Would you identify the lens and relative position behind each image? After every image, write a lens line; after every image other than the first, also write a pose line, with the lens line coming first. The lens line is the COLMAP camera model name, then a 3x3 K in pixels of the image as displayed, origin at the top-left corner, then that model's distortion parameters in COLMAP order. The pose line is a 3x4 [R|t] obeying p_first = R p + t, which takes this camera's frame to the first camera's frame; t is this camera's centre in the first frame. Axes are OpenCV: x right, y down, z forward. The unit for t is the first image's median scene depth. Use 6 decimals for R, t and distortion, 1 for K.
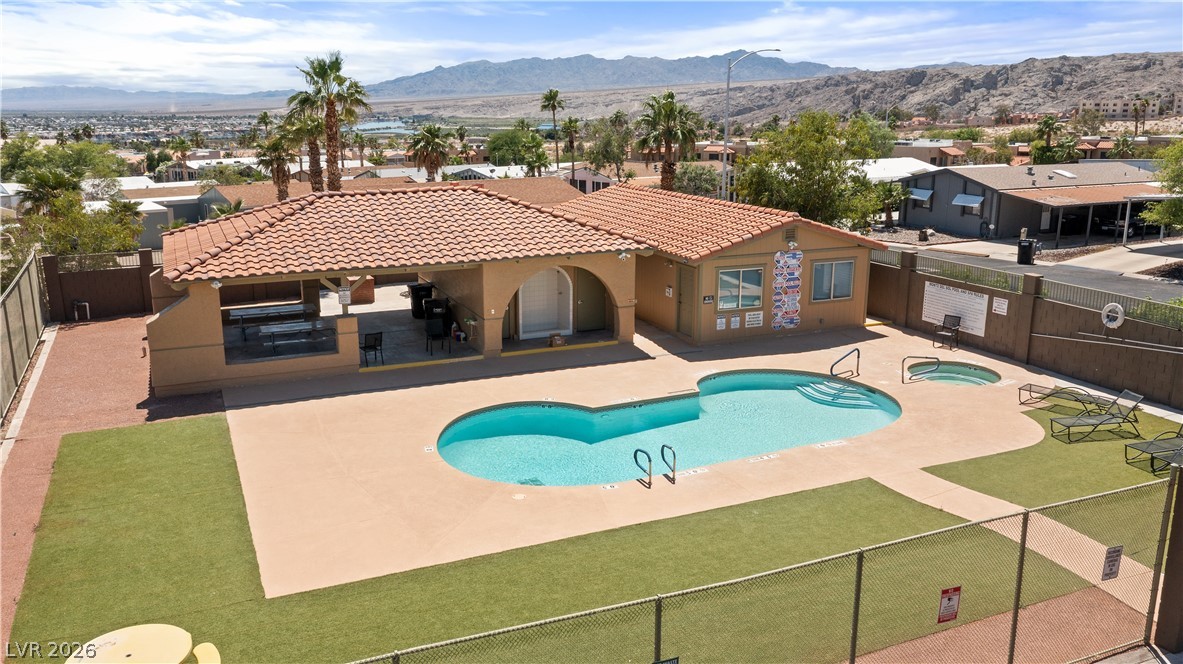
lens RADIAL K [[933.5, 0, 594.4], [0, 933.5, 332.8], [0, 0, 1]] dist [-0.020417, 0.003880]
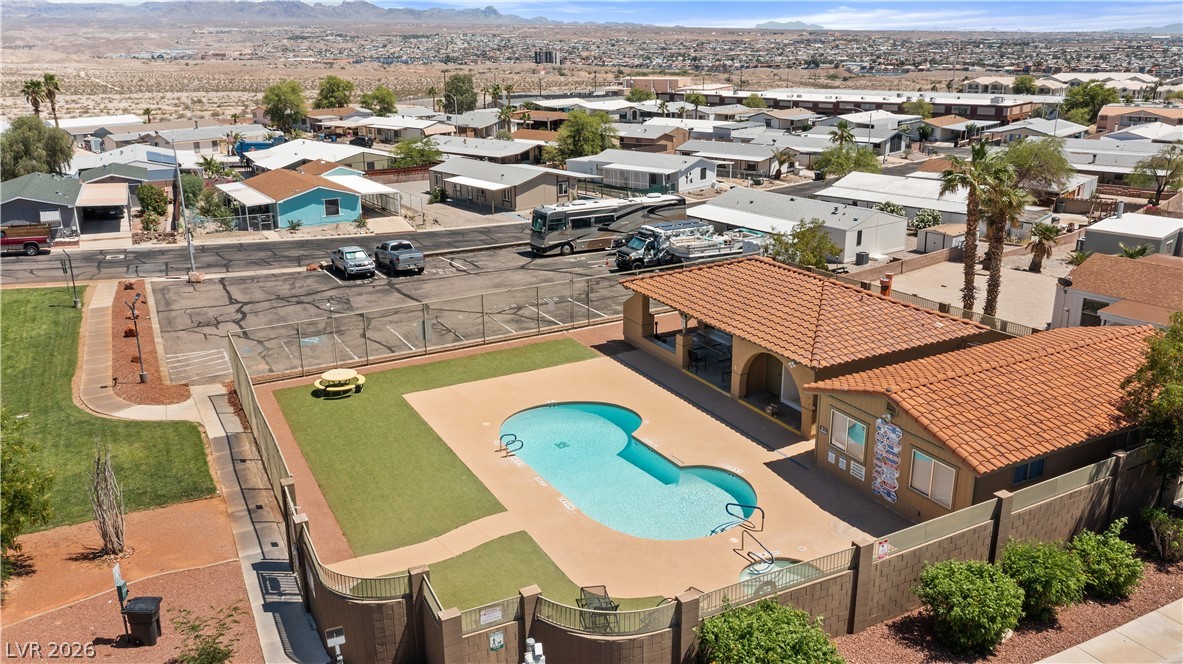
lens RADIAL K [[933.5, 0, 596.1], [0, 933.5, 332.4], [0, 0, 1]] dist [-0.020417, 0.003880]
pose [[0.066284, 0.297325, -0.952473, 1.064669], [-0.230090, 0.933400, 0.275359, -0.365916], [0.970910, 0.200902, 0.130281, 0.553777]]
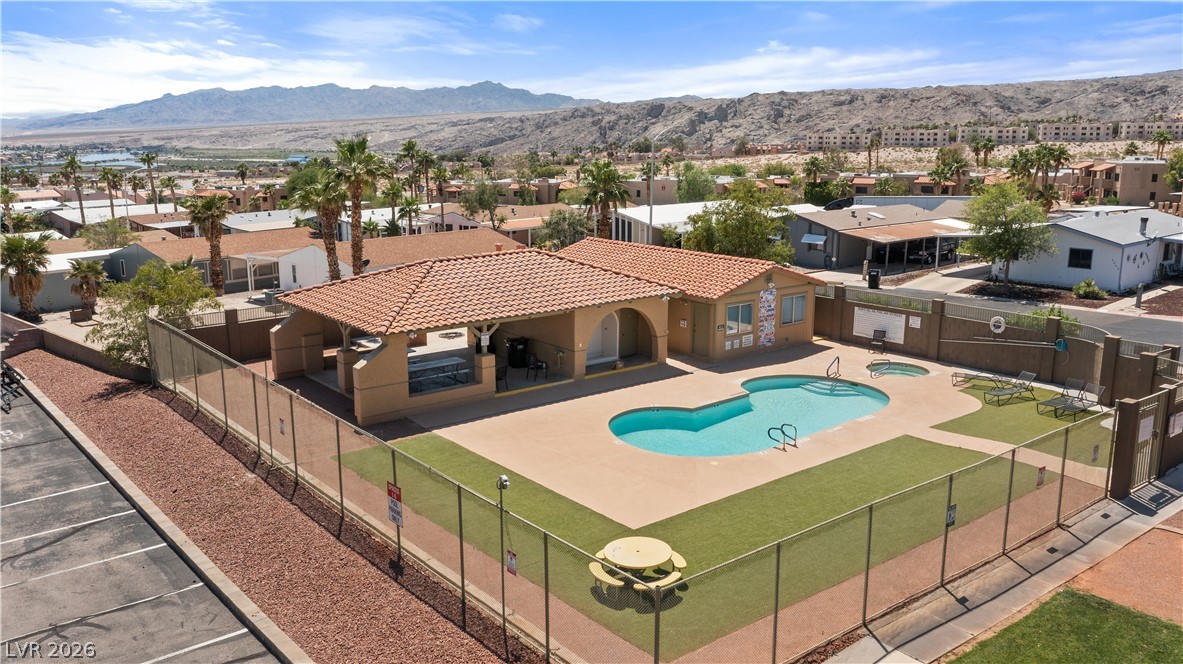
lens RADIAL K [[933.5, 0, 591.7], [0, 933.5, 332.8], [0, 0, 1]] dist [-0.020417, 0.003880]
pose [[0.966212, -0.051582, 0.252533, -0.387535], [0.059155, 0.997996, -0.022482, -0.008695], [-0.250867, 0.036661, 0.967327, -0.257240]]
